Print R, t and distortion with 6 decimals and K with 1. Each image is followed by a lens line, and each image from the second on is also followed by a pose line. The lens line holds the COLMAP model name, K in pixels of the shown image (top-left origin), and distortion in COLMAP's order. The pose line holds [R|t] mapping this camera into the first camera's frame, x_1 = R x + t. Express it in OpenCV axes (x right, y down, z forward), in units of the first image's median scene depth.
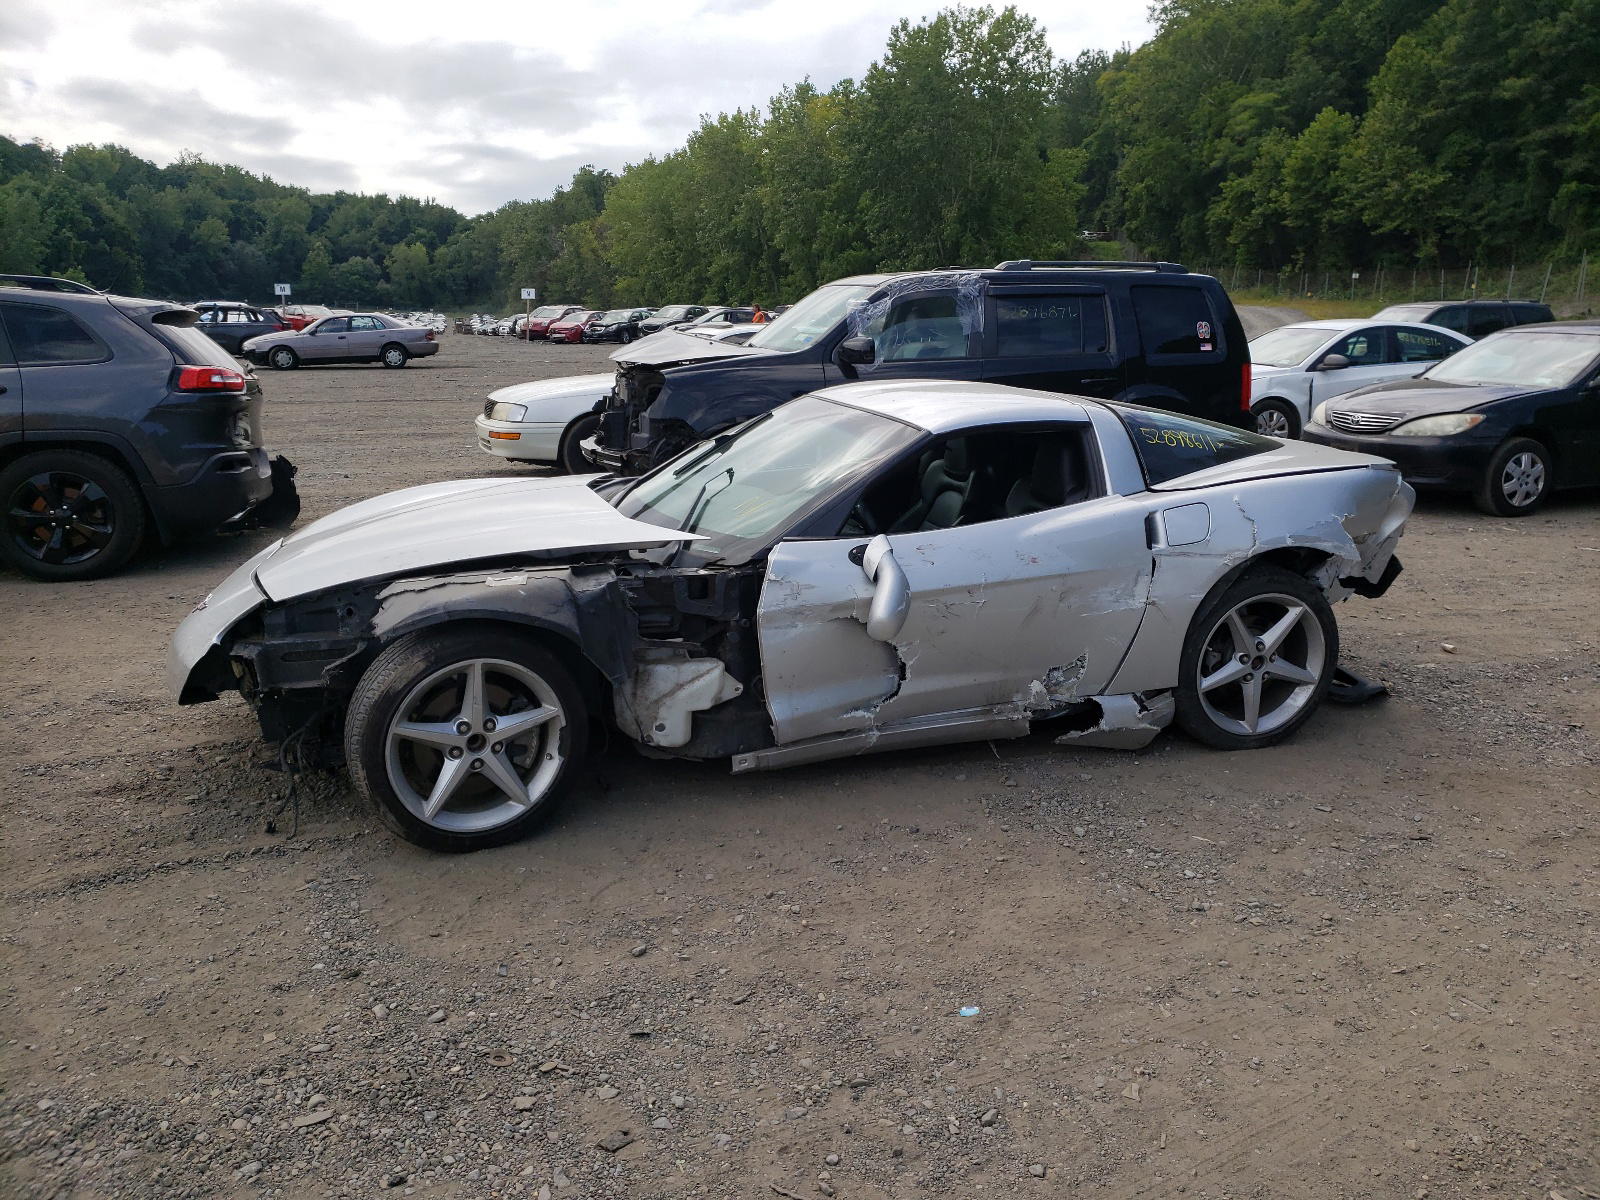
lens RADIAL K [[1211.1, 0, 802.4], [0, 1211.1, 593.6], [0, 0, 1]] dist [0.001872, 0.009013]
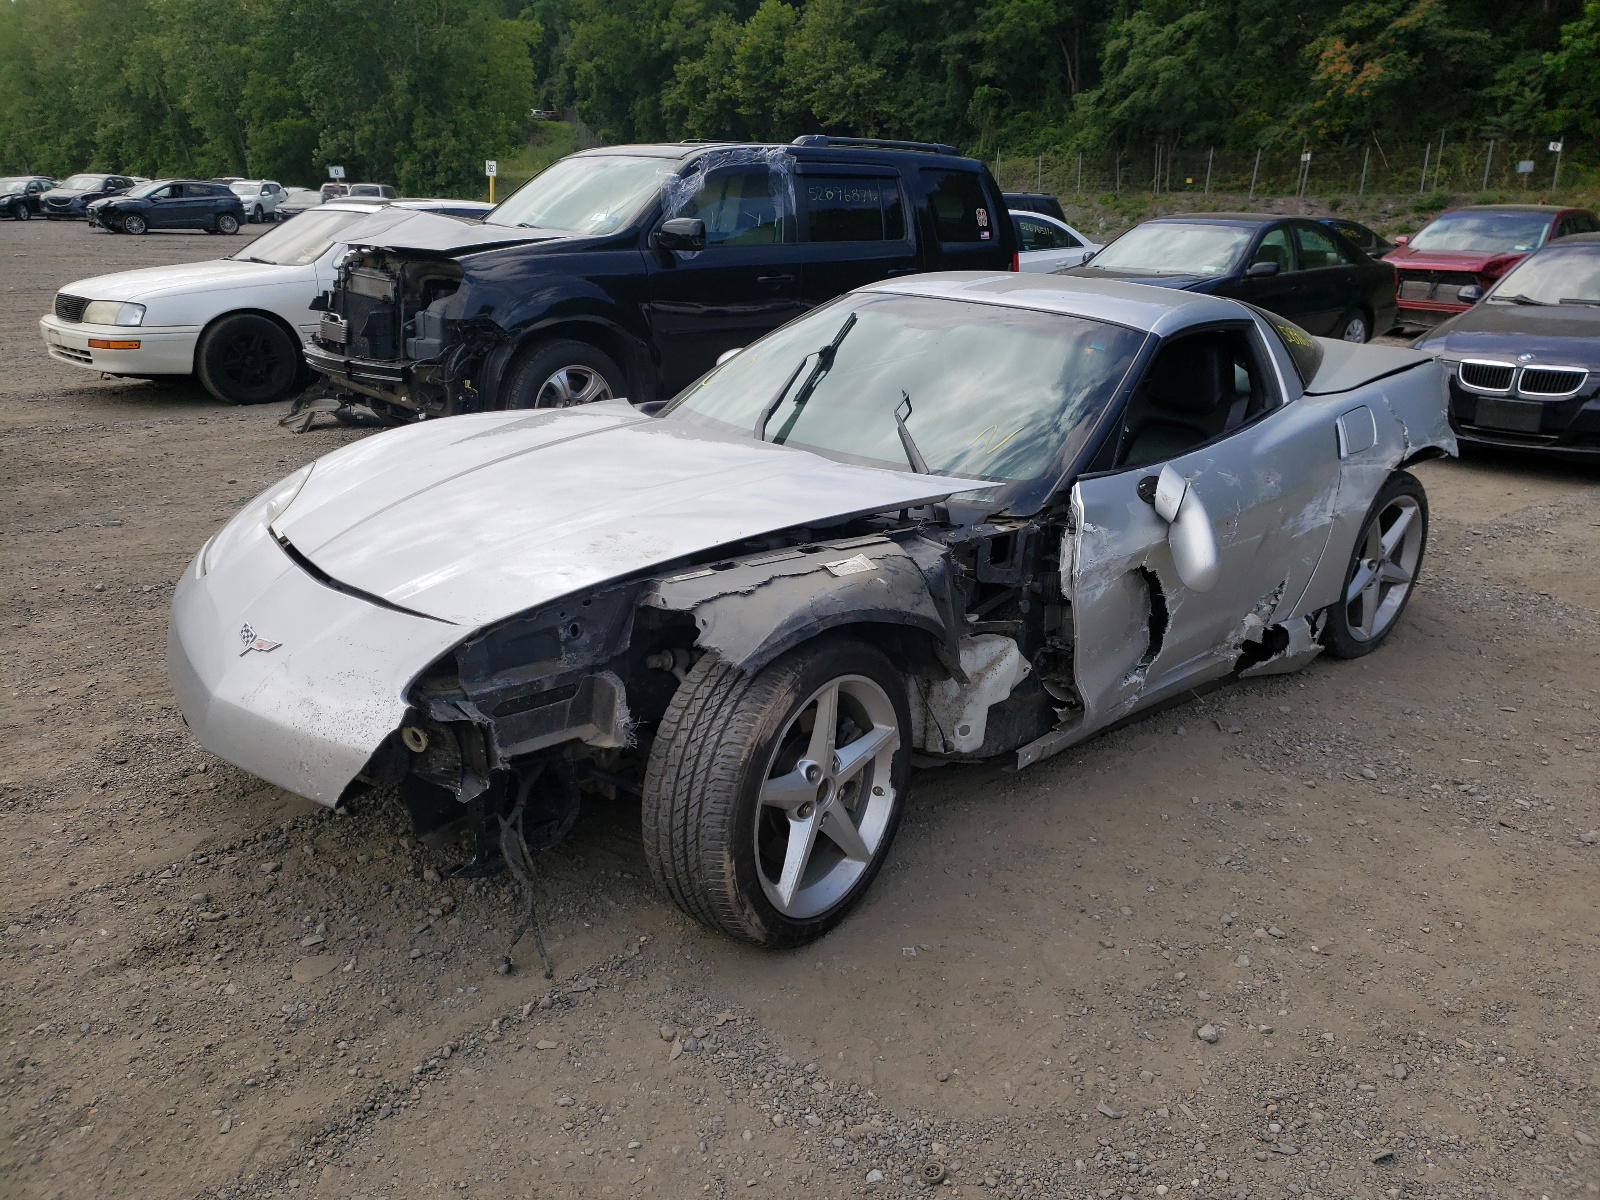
lens RADIAL K [[1228.4, 0, 800.0], [0, 1228.4, 600.0], [0, 0, 1]] dist [-0.019330, 0.042068]
pose [[0.916173, -0.106393, 0.386403, -0.164898], [0.070812, 0.991924, 0.105223, -0.020392], [-0.394477, -0.069040, 0.916308, 0.103874]]
